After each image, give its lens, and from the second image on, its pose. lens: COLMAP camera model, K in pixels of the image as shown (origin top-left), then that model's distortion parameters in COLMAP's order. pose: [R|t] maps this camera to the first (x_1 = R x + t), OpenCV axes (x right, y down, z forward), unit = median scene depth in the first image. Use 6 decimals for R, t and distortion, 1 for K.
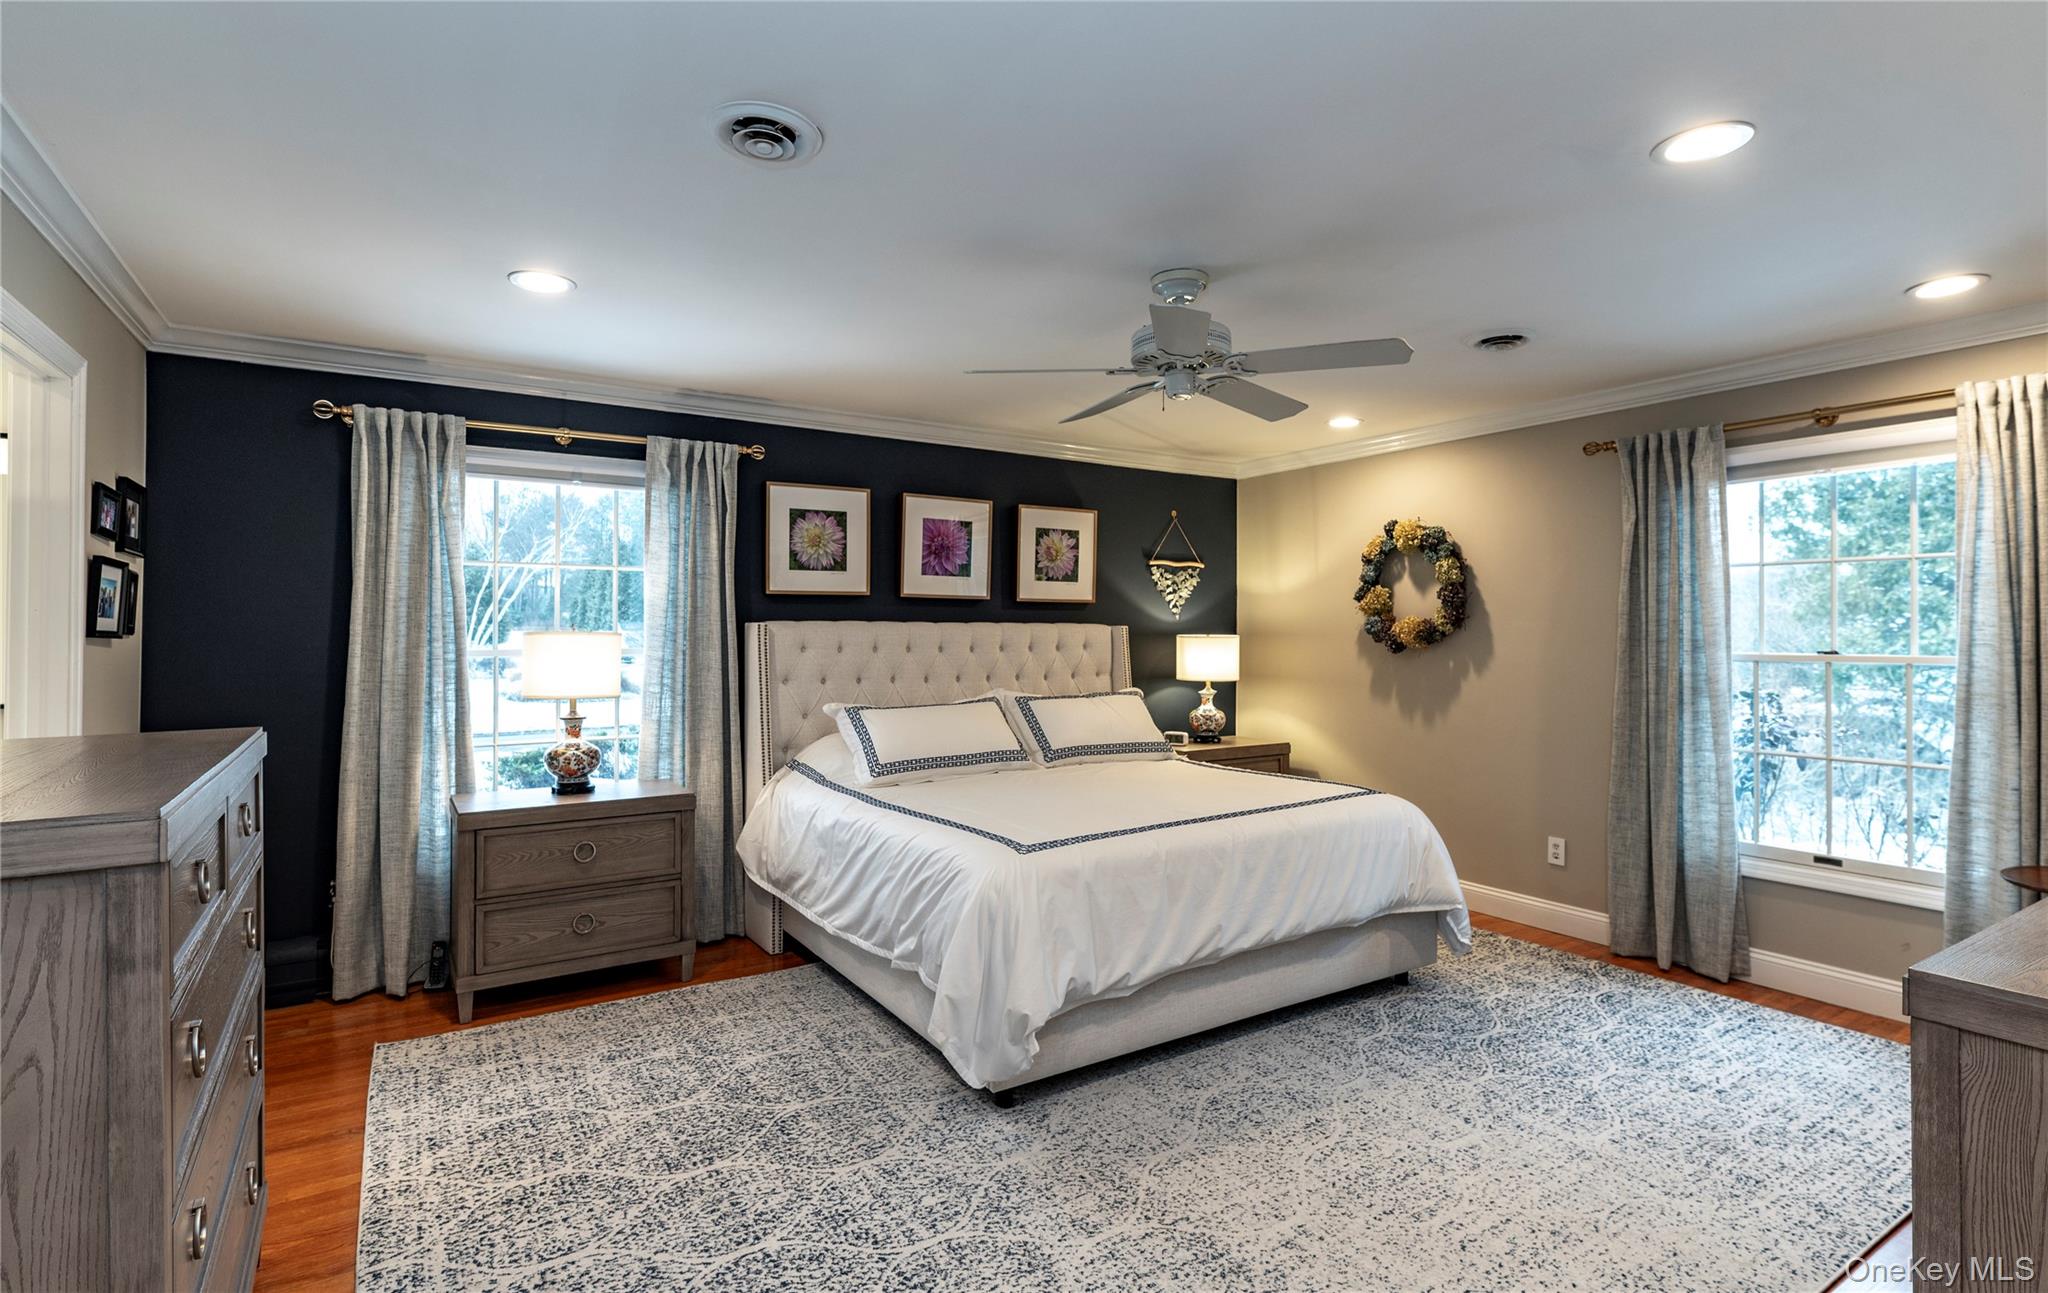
lens RADIAL K [[998.2, 0, 1022.8], [0, 998.2, 634.9], [0, 0, 1]] dist [-0.002913, 0.000153]
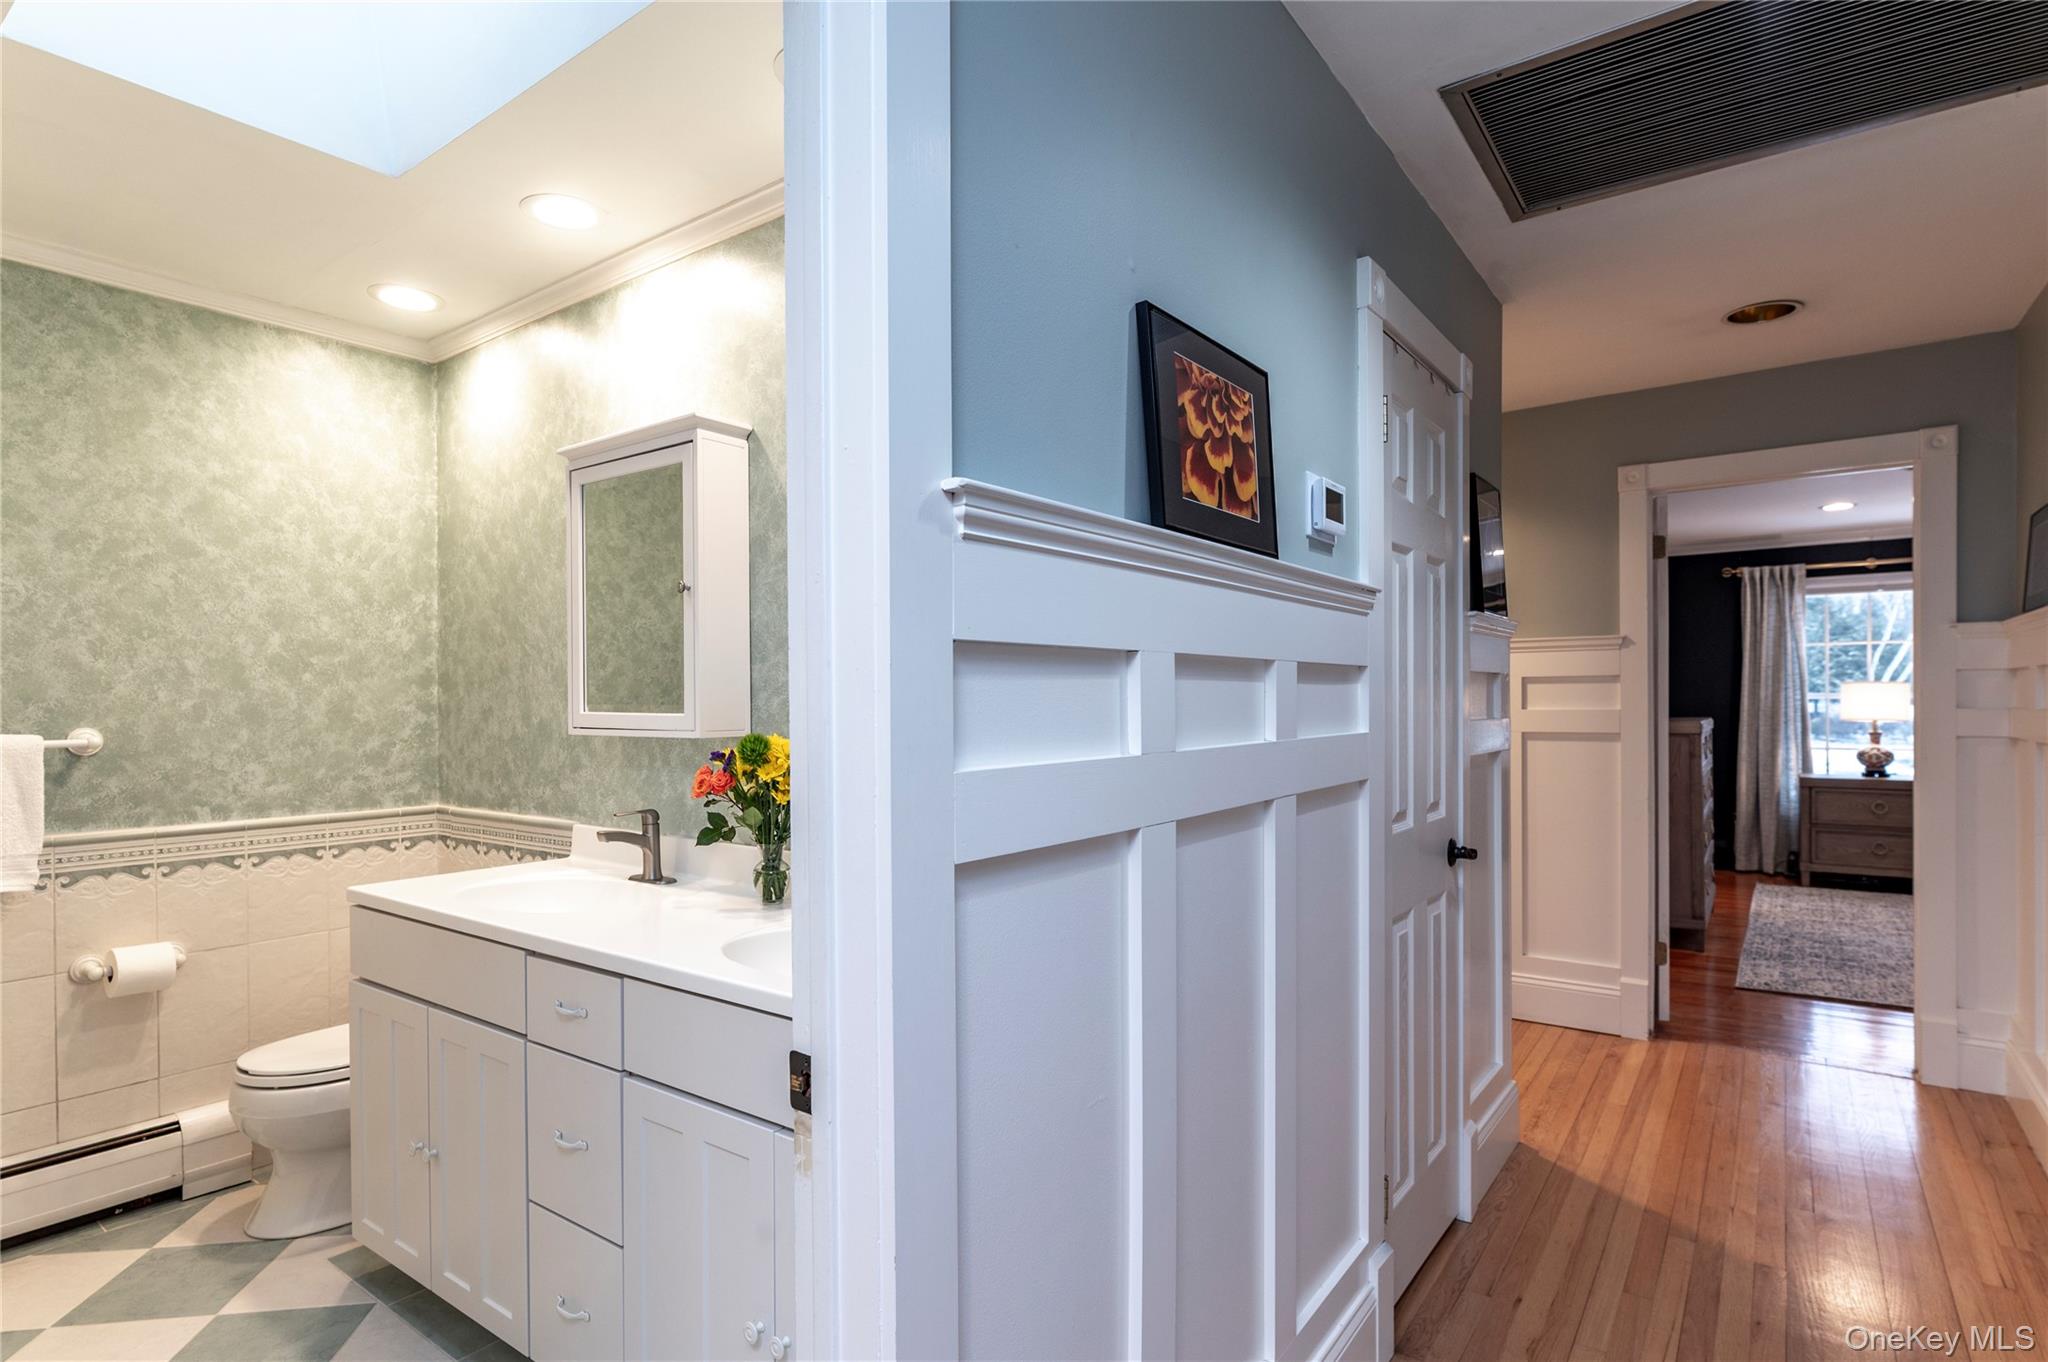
lens RADIAL K [[1038.5, 0, 1020.6], [0, 1038.5, 694.5], [0, 0, 1]] dist [0.001723, 0.000415]
pose [[0.364890, -0.010111, -0.930996, 0.693696], [0.007325, 0.999941, -0.007989, 0.022184], [0.931022, -0.003904, 0.364943, -1.040956]]
